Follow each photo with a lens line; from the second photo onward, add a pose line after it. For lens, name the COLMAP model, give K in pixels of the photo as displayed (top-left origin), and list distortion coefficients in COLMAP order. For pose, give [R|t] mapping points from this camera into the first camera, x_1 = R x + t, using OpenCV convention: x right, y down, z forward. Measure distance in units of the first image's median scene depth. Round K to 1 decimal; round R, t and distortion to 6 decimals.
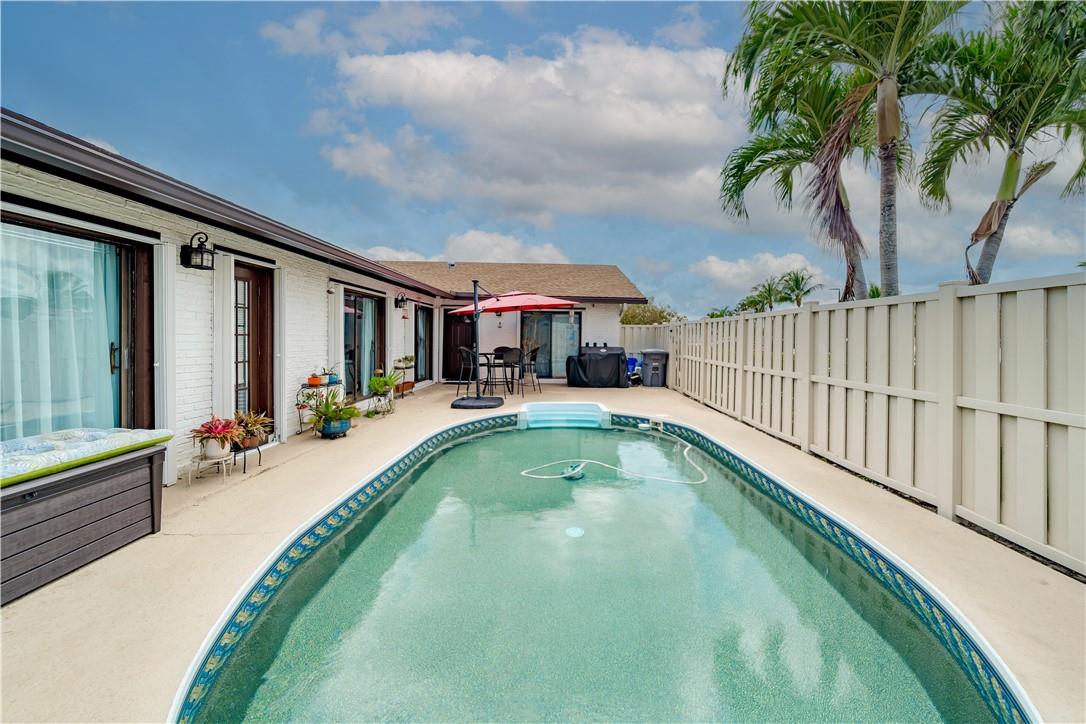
lens RADIAL K [[377.1, 0, 547.9], [0, 377.1, 343.1], [0, 0, 1]] dist [-0.000322, -0.000133]
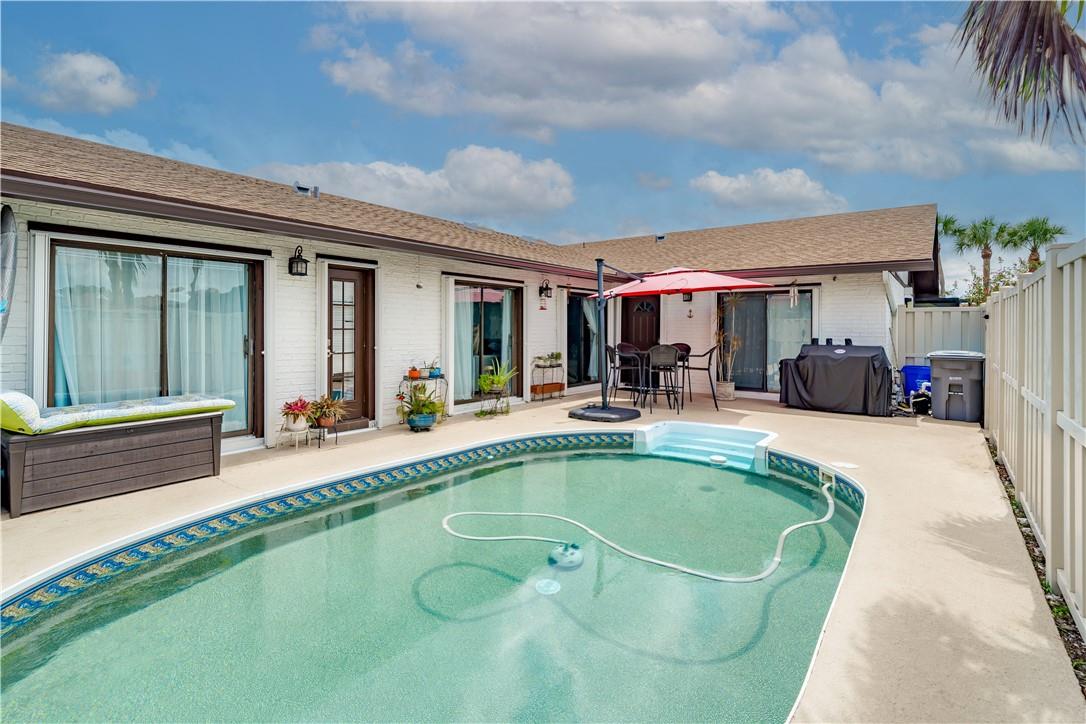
lens RADIAL K [[494.5, 0, 539.7], [0, 494.5, 332.0], [0, 0, 1]] dist [0.012330, 0.000200]
pose [[0.791467, -0.003600, -0.611201, 0.387287], [-0.005519, 0.999900, -0.013035, 0.002264], [0.611187, 0.013690, 0.791368, 0.116316]]
